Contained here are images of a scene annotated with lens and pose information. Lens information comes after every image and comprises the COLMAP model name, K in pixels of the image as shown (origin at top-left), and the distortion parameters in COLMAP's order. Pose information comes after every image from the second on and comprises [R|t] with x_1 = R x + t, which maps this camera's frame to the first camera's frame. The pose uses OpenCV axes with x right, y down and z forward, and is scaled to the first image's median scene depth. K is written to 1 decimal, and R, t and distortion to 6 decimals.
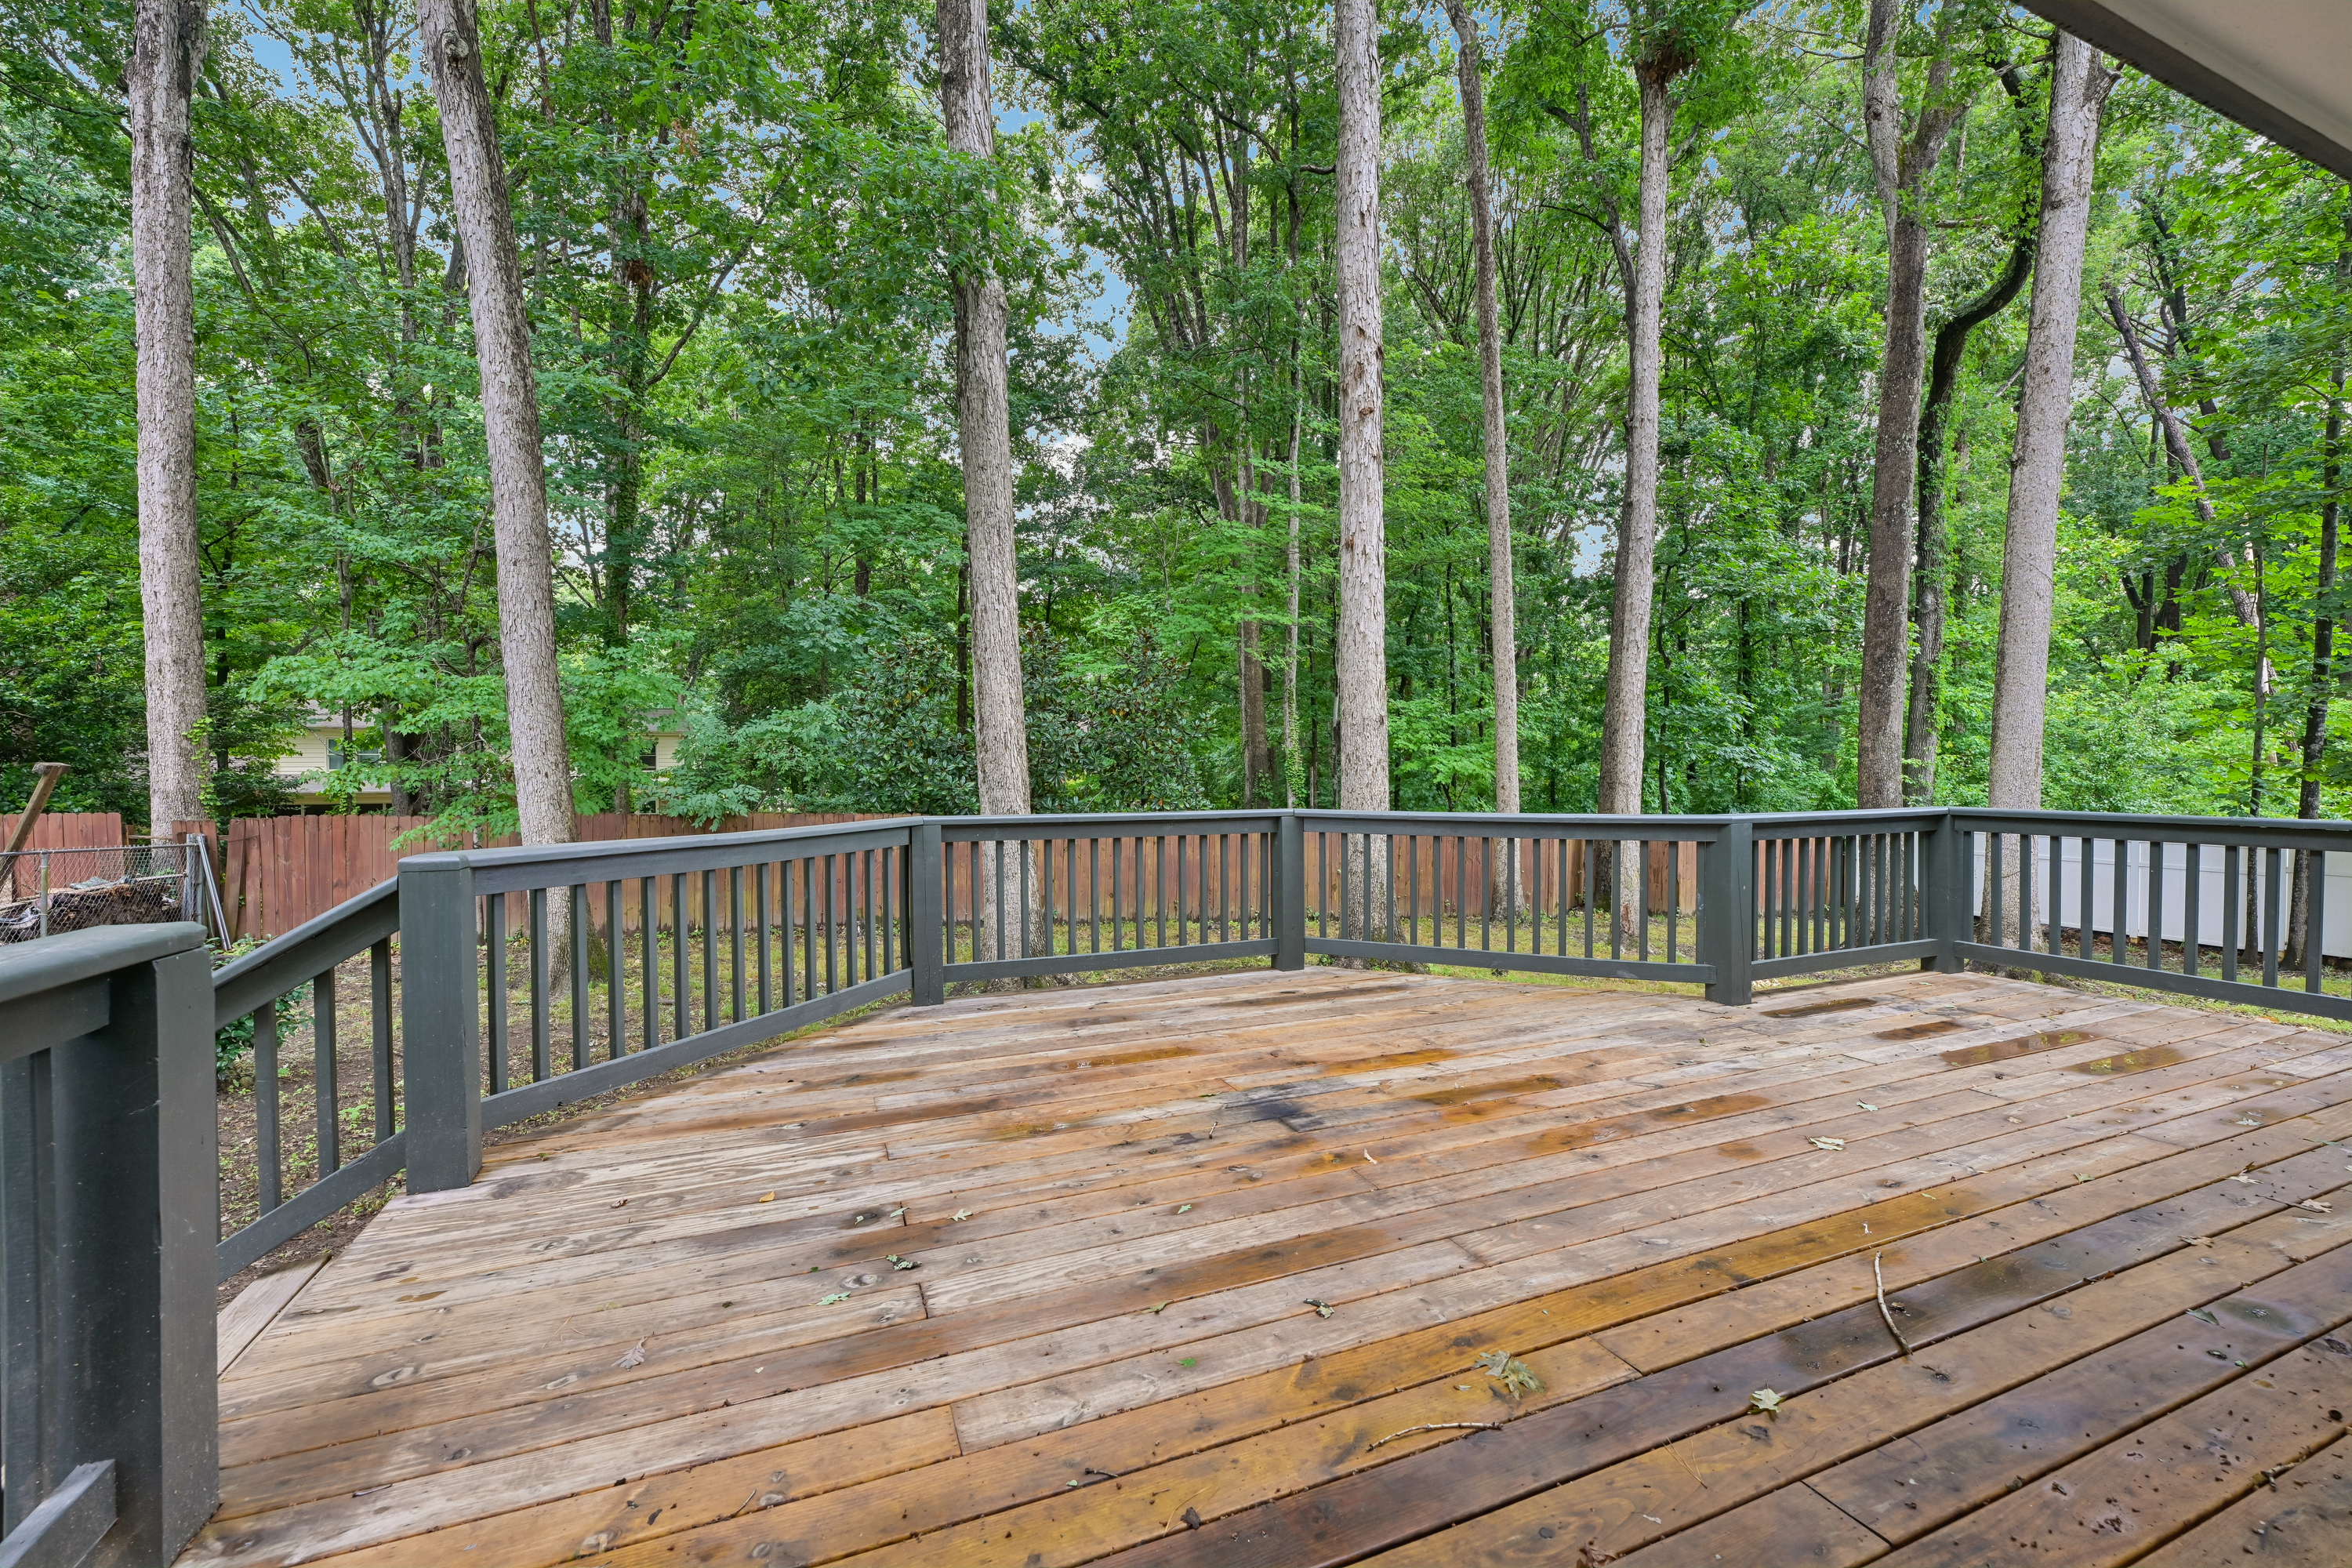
lens RADIAL K [[953.2, 0, 1176.0], [0, 953.2, 784.0], [0, 0, 1]] dist [-0.001933, -0.000306]
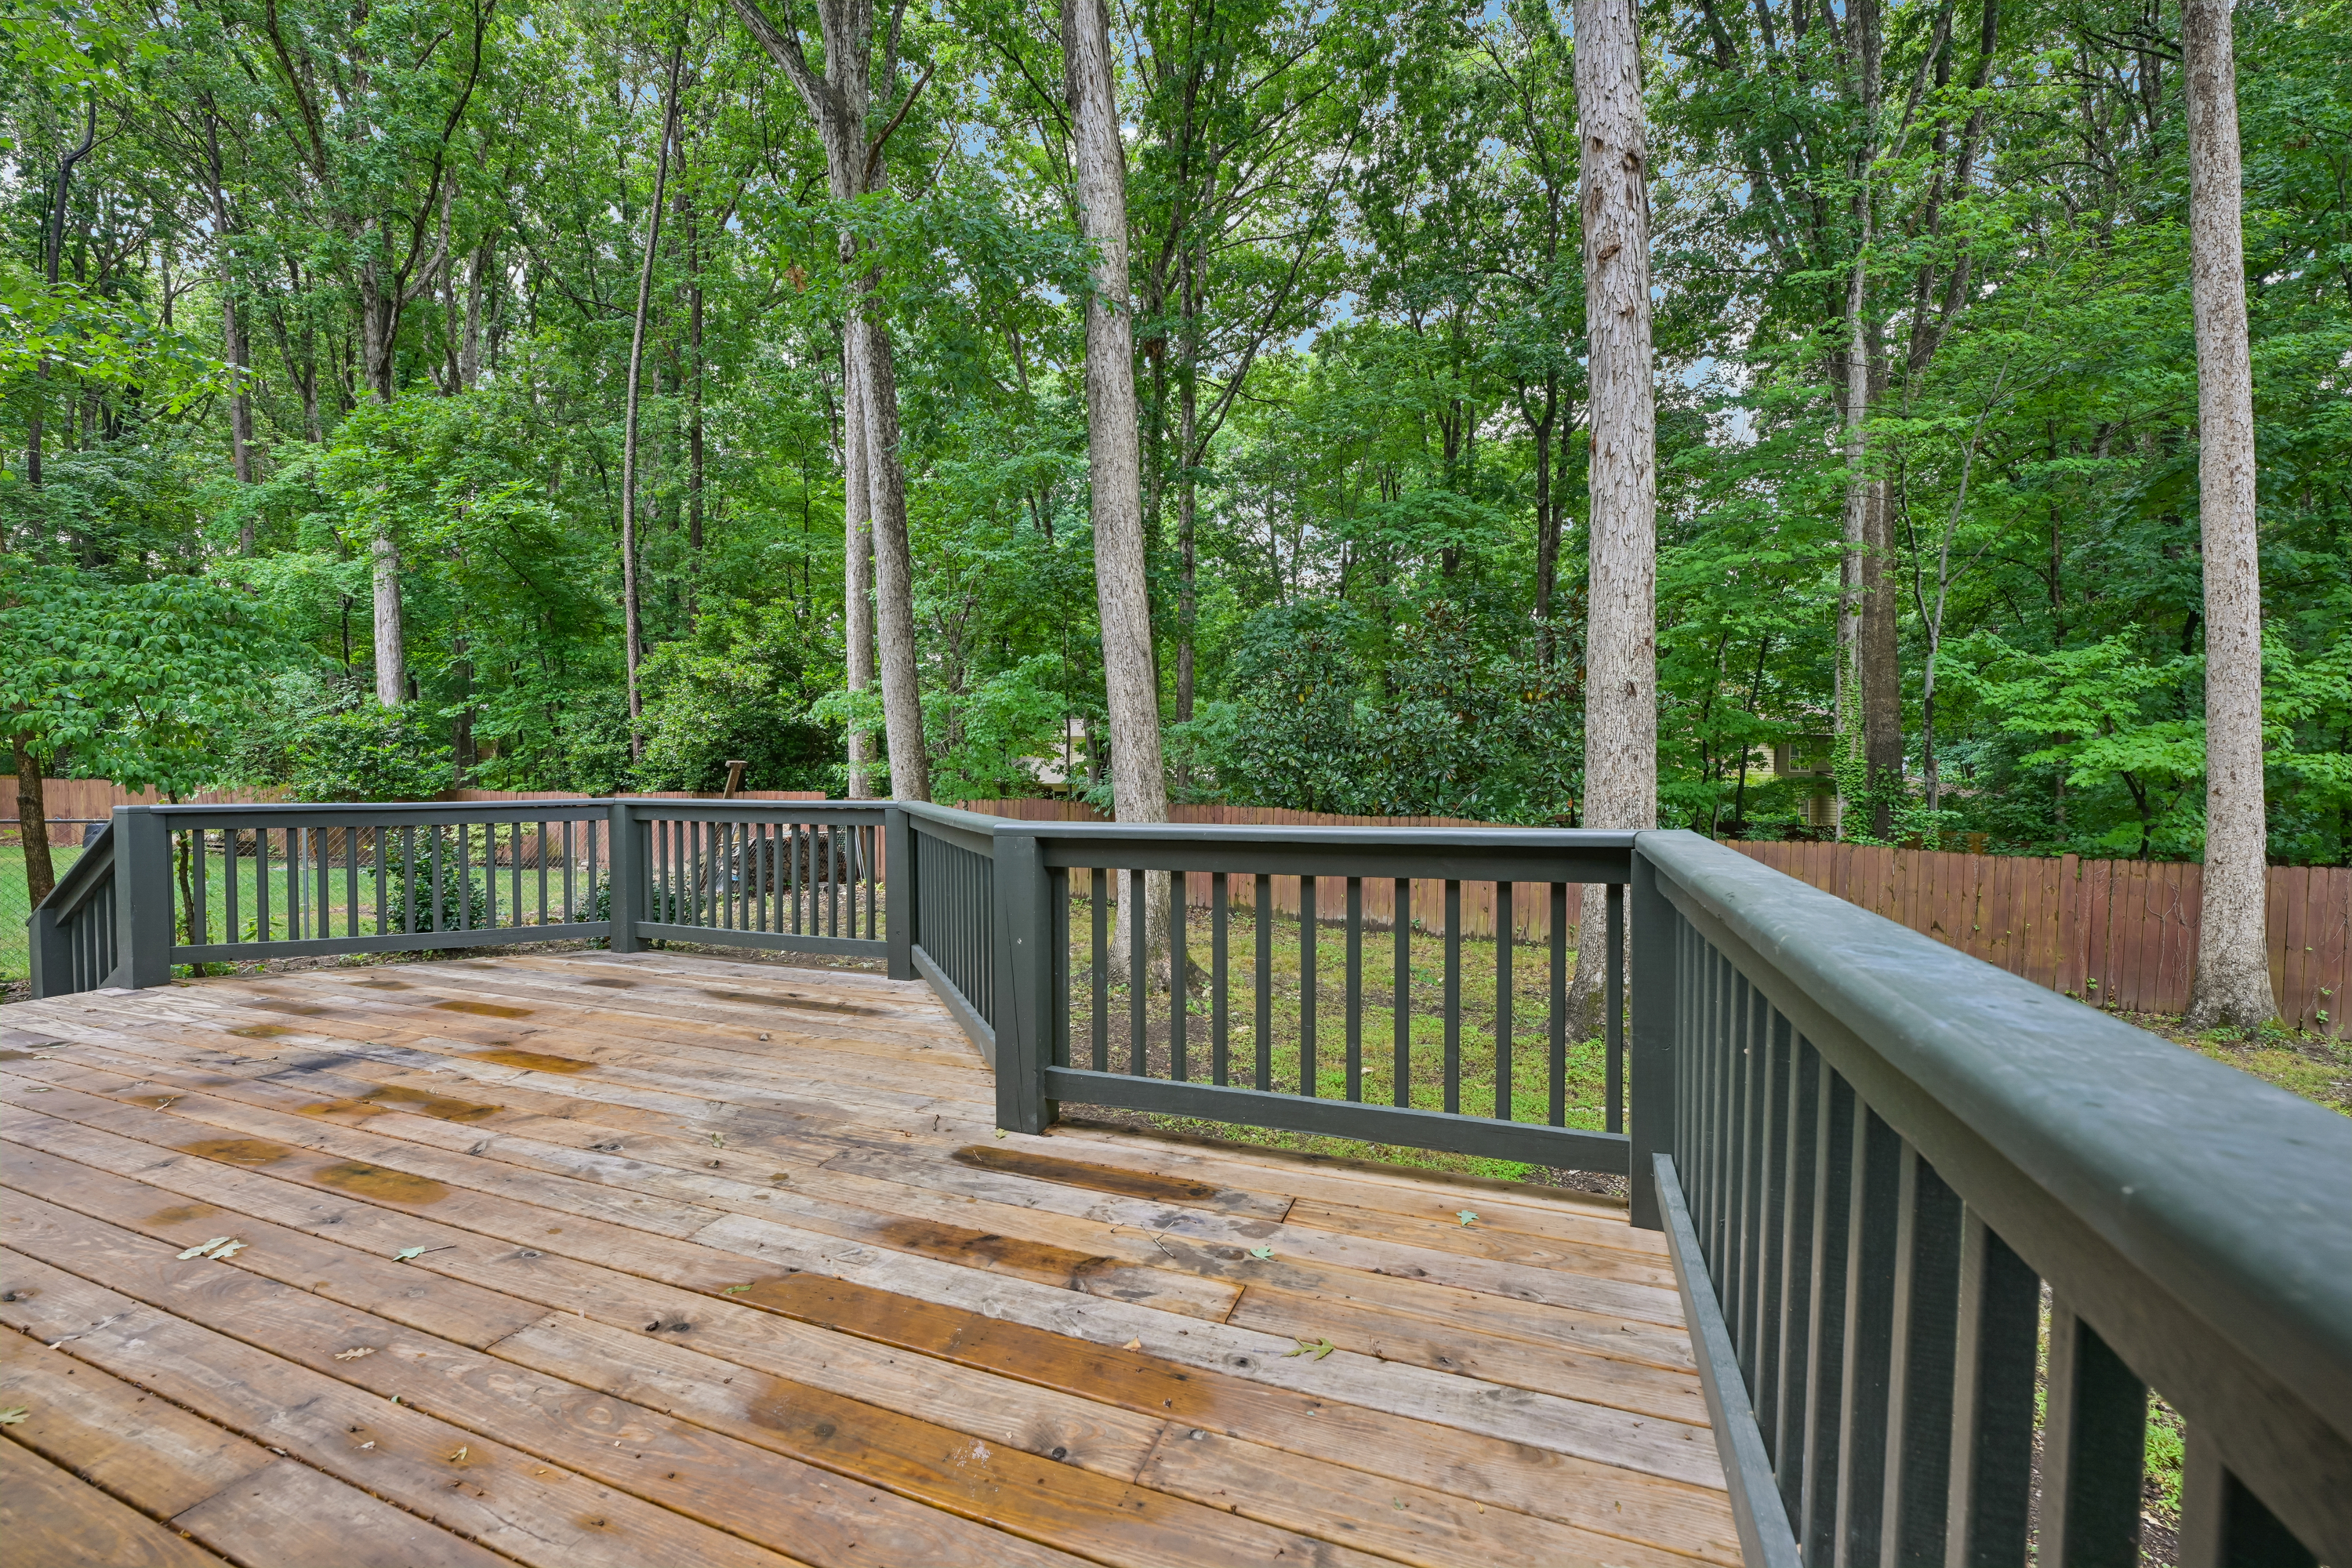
lens RADIAL K [[953.2, 0, 1176.0], [0, 953.2, 784.0], [0, 0, 1]] dist [-0.001933, -0.000306]
pose [[0.709988, 0.010237, -0.704139, 1.402545], [-0.008405, 0.999946, 0.006063, 0.003910], [0.704164, 0.001614, 0.710036, 0.811258]]
